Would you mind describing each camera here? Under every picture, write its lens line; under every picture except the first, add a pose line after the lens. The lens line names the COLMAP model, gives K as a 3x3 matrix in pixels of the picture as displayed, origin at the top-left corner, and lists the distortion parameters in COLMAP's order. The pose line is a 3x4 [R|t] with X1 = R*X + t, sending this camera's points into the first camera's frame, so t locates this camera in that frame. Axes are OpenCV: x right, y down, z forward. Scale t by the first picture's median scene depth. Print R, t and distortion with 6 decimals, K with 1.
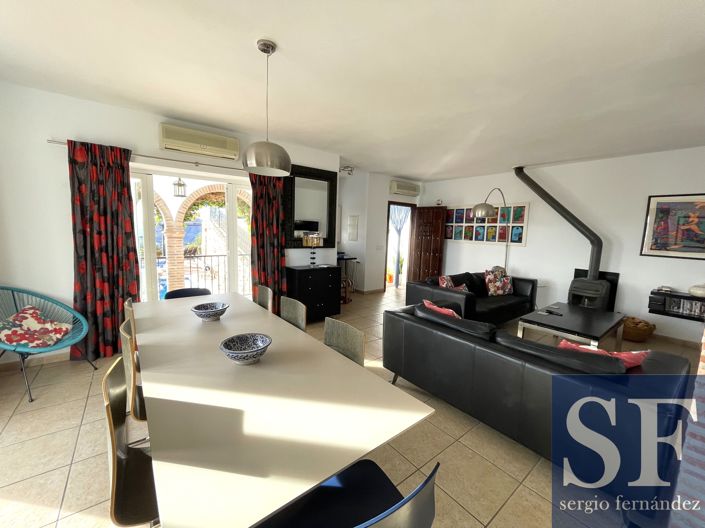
lens RADIAL K [[283.3, 0, 352.5], [0, 283.3, 264.0], [0, 0, 1]] dist [0.000304, -0.000047]
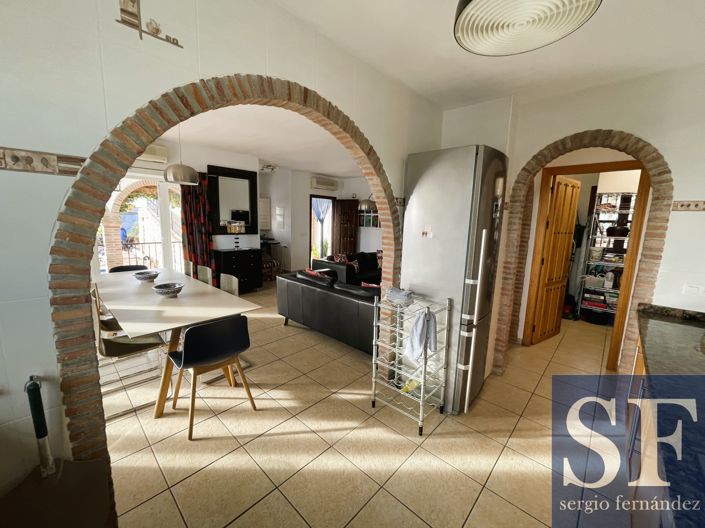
lens RADIAL K [[288.1, 0, 352.5], [0, 288.1, 264.0], [0, 0, 1]] dist [-0.001825, -0.000210]
pose [[0.989067, -0.026796, 0.145012, 0.164562], [0.021244, 0.998986, 0.039695, 0.031895], [-0.145928, -0.036181, 0.988633, -0.306284]]
